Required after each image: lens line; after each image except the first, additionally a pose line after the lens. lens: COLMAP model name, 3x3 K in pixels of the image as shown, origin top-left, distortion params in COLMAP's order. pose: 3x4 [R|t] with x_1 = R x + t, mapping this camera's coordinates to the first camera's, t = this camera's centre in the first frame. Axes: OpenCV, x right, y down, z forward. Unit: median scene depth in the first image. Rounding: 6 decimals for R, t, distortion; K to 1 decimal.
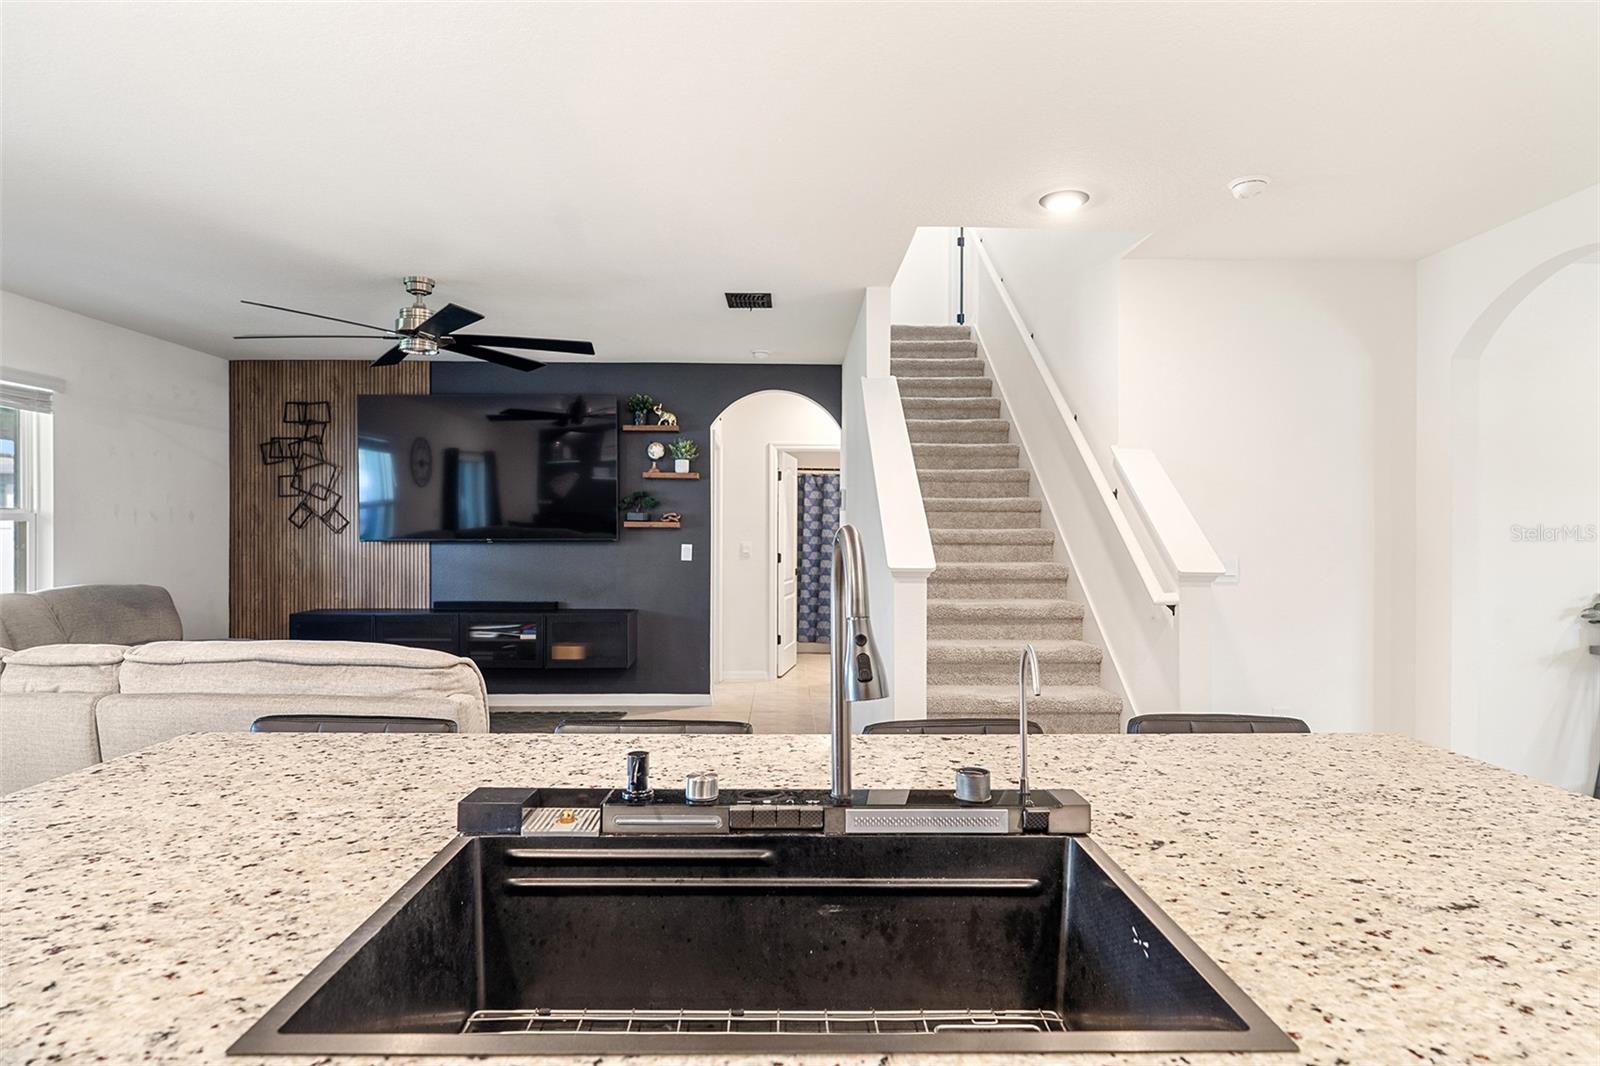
lens RADIAL K [[883.0, 0, 794.4], [0, 883.0, 532.0], [0, 0, 1]] dist [0.002145, 0.001713]
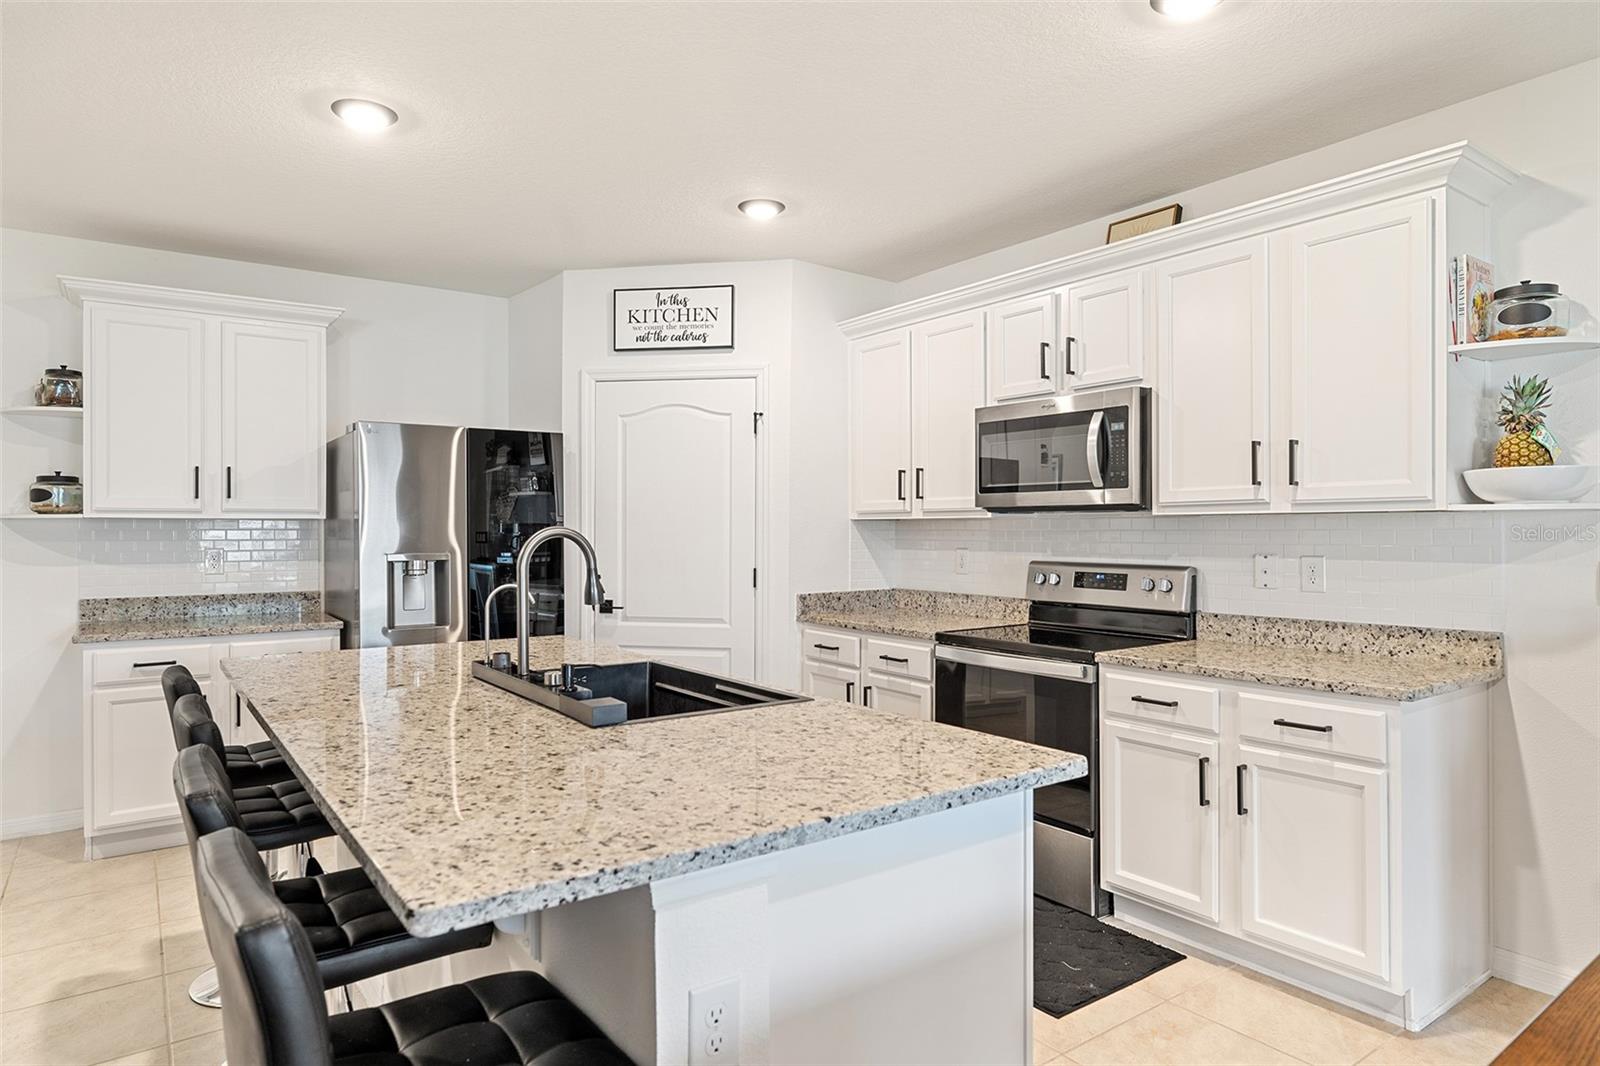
lens RADIAL K [[933.0, 0, 799.3], [0, 933.0, 530.9], [0, 0, 1]] dist [-0.002409, 0.000111]
pose [[-0.579242, -0.003885, 0.815146, -0.335190], [-0.000626, 0.999990, 0.004321, -0.000877], [-0.815155, 0.001993, -0.579239, 0.300628]]
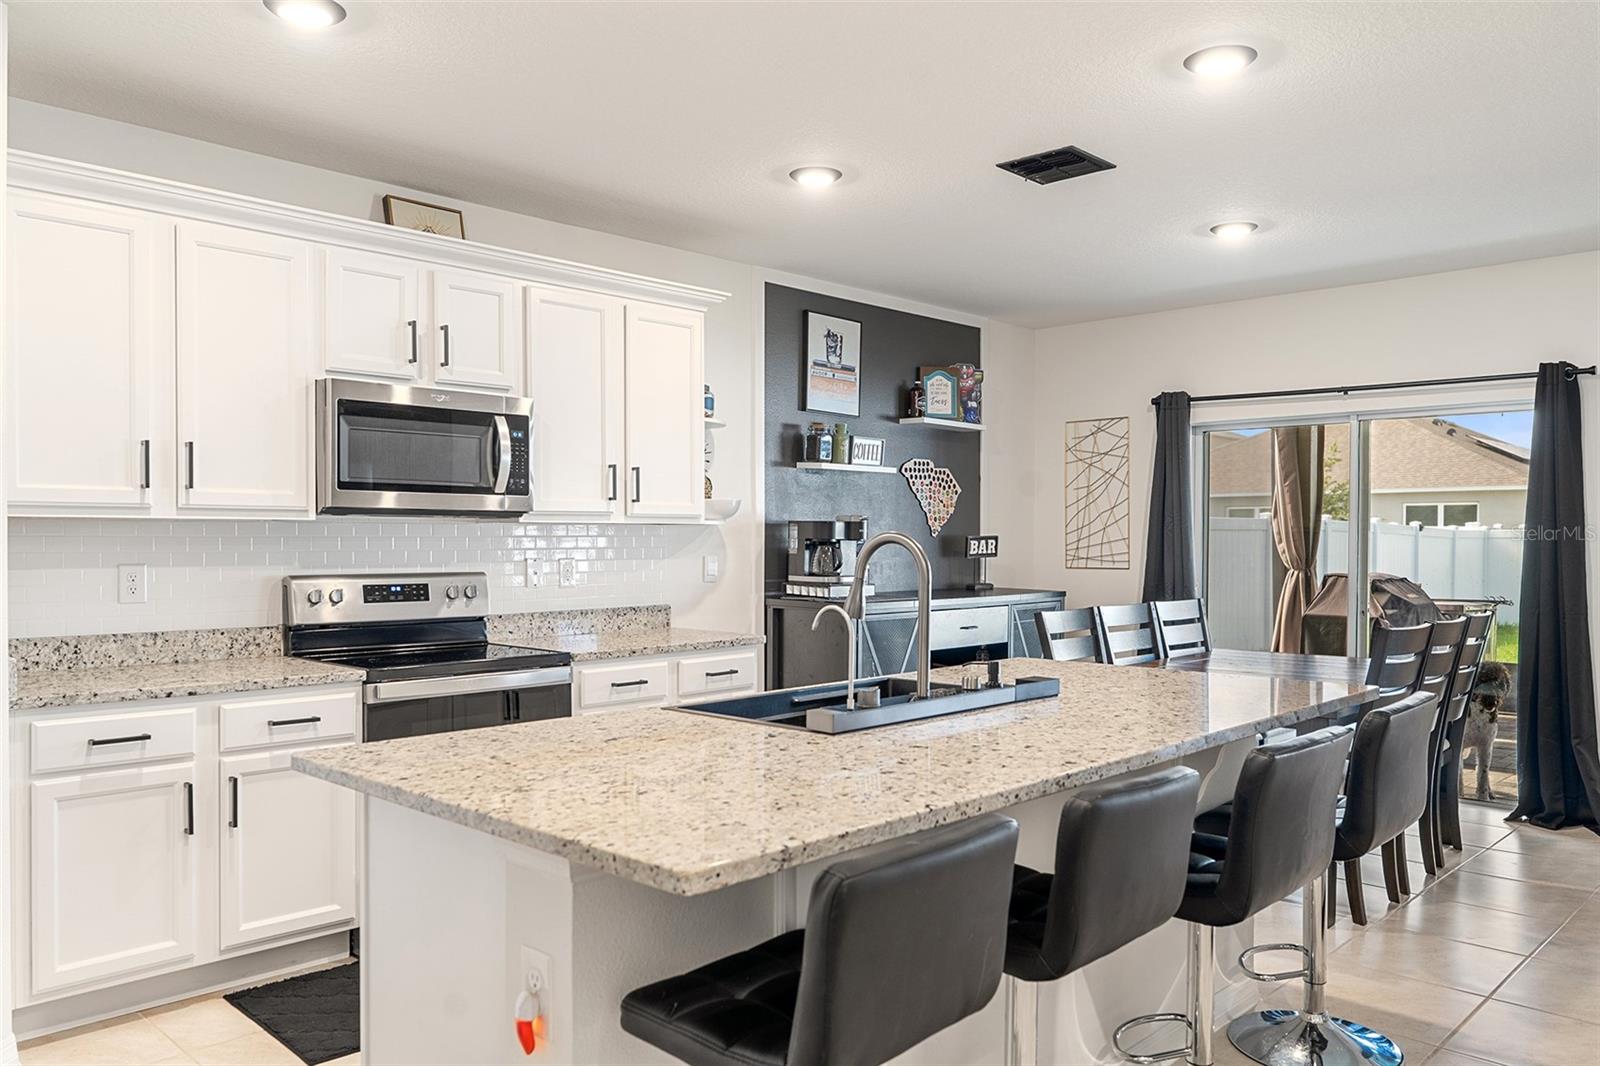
lens RADIAL K [[1177.9, 0, 798.3], [0, 1177.9, 558.5], [0, 0, 1]] dist [0.005995, 0.007485]
pose [[-0.704115, 0.008663, -0.710034, 0.318176], [-0.003100, 0.999879, 0.015274, 0.002314], [0.710080, 0.012955, -0.704002, 0.430680]]
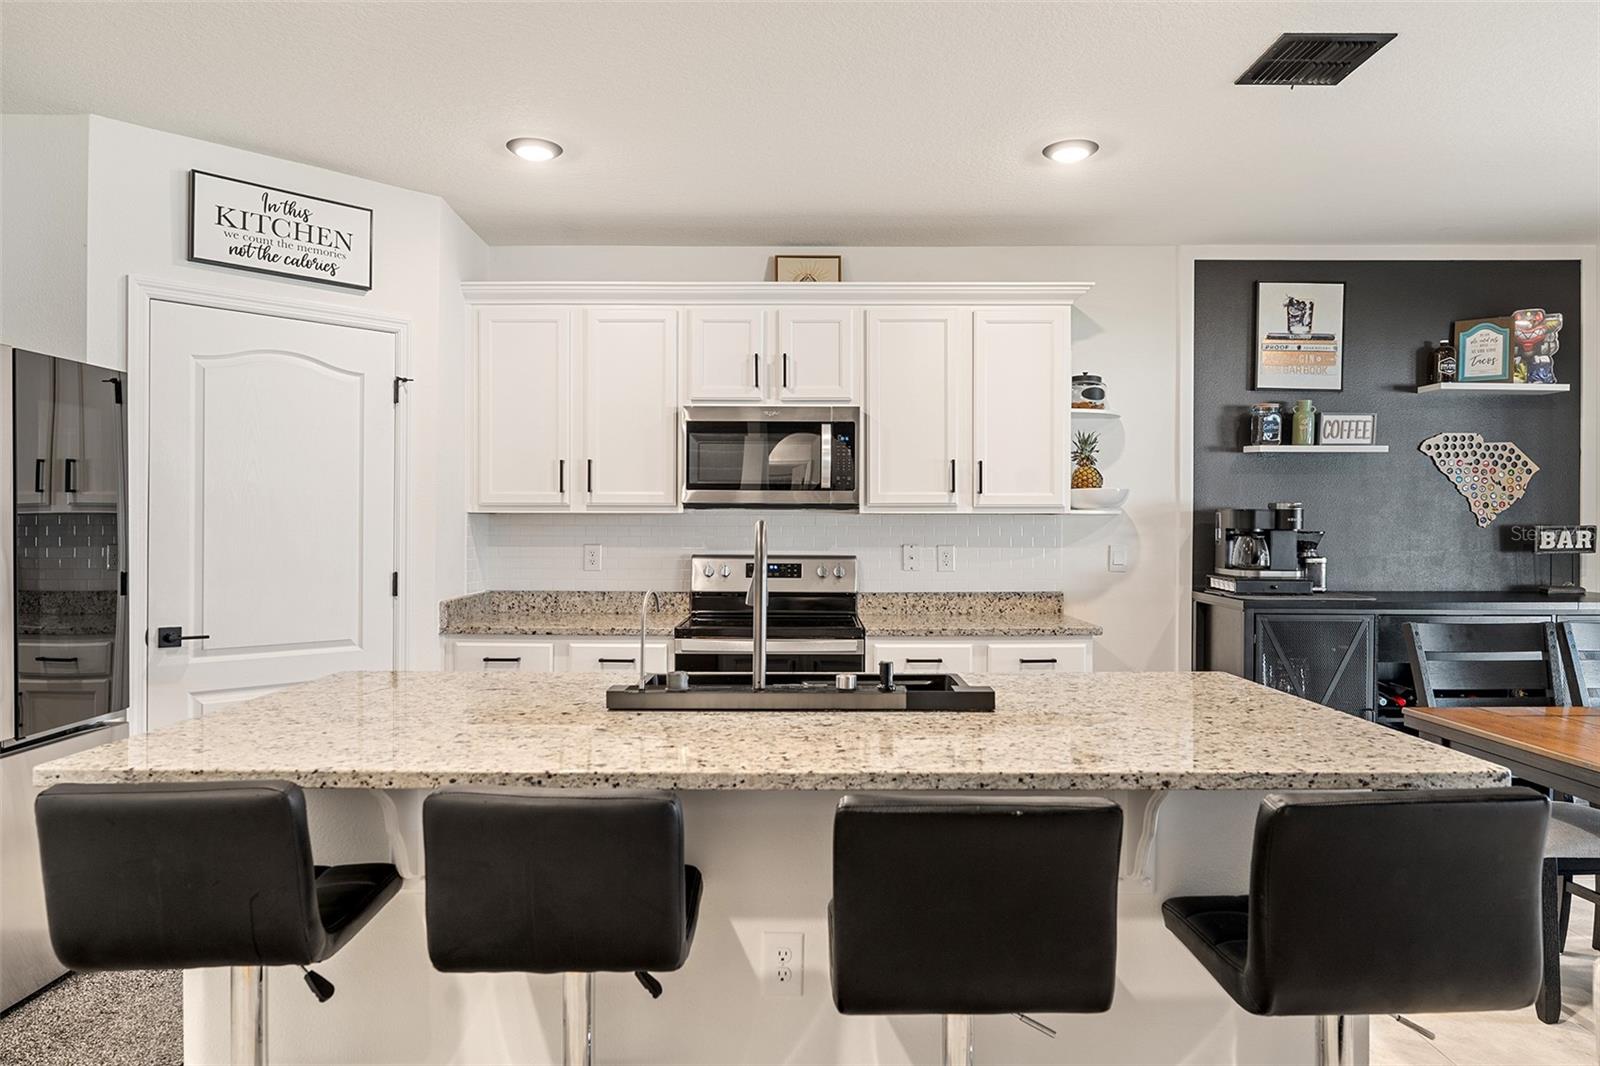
lens RADIAL K [[1012.8, 0, 801.4], [0, 1012.8, 529.3], [0, 0, 1]] dist [-0.002846, 0.002817]
pose [[-0.999907, -0.005885, 0.012277, -0.008923], [-0.005843, 0.999977, 0.003458, 0.000878], [-0.012297, 0.003386, -0.999919, 0.515480]]
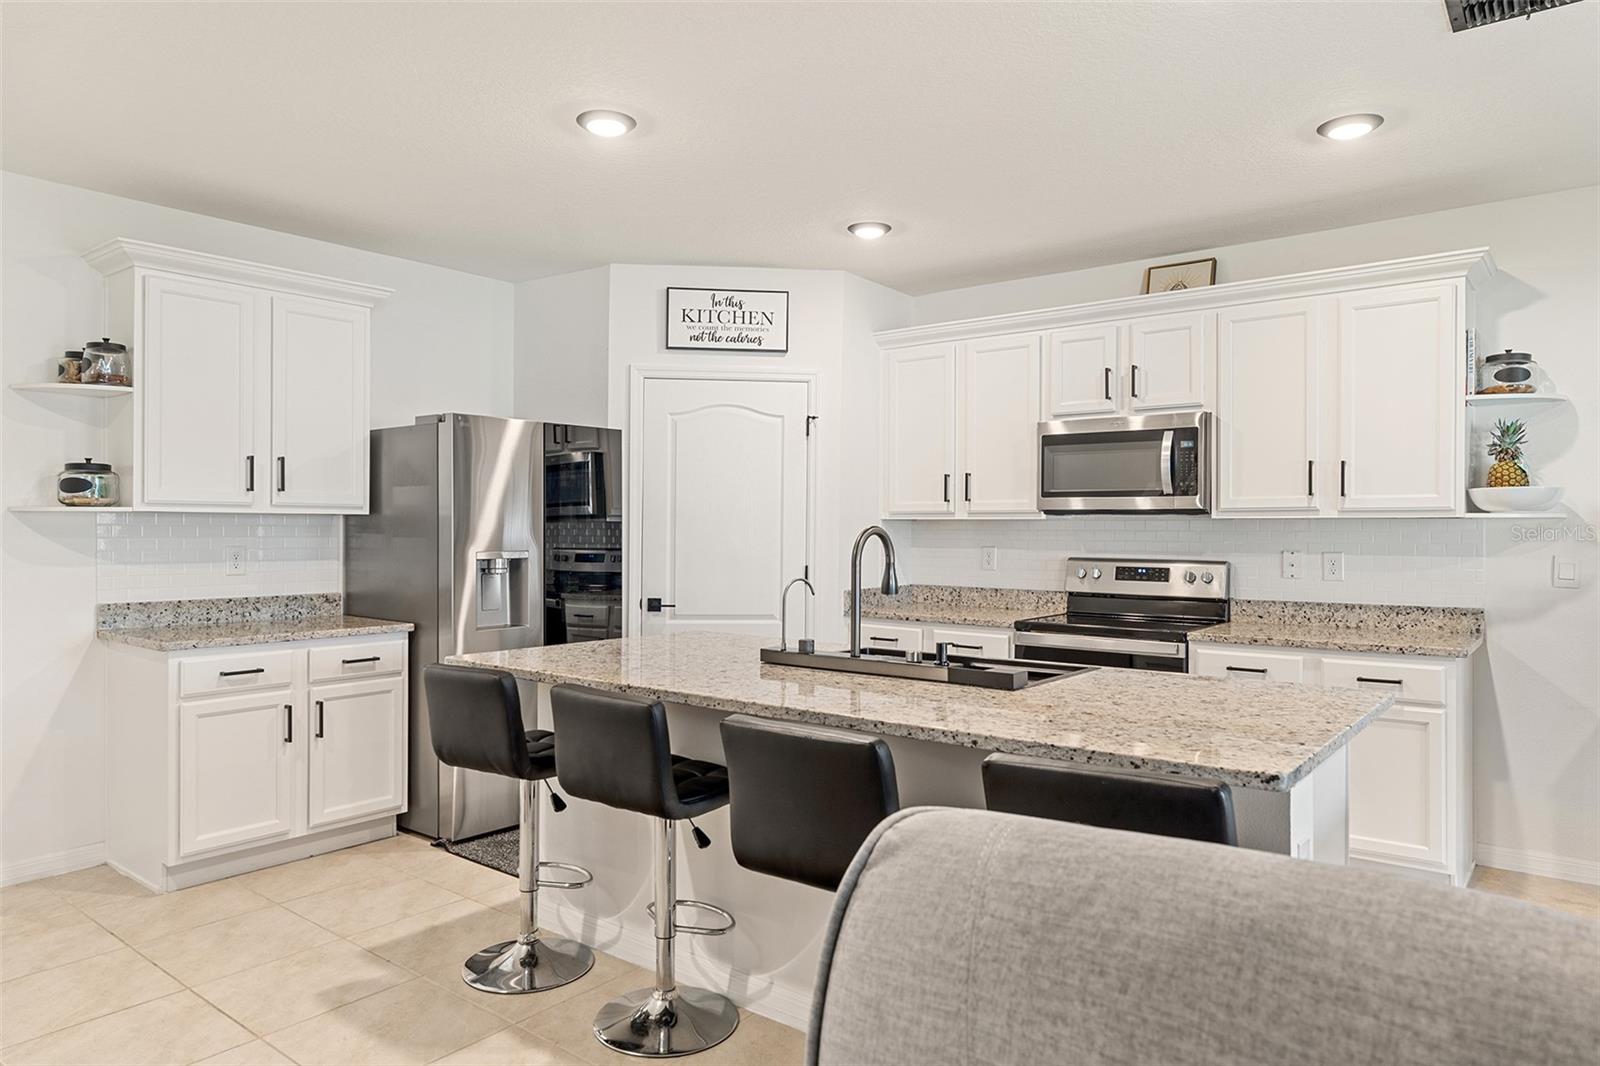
lens RADIAL K [[1022.8, 0, 799.2], [0, 1022.8, 531.2], [0, 0, 1]] dist [-0.001668, -0.000128]
pose [[-0.778098, -0.008362, 0.628087, -0.245014], [-0.006753, 0.999965, 0.004947, -0.000568], [-0.628106, -0.000392, -0.778128, 0.536361]]
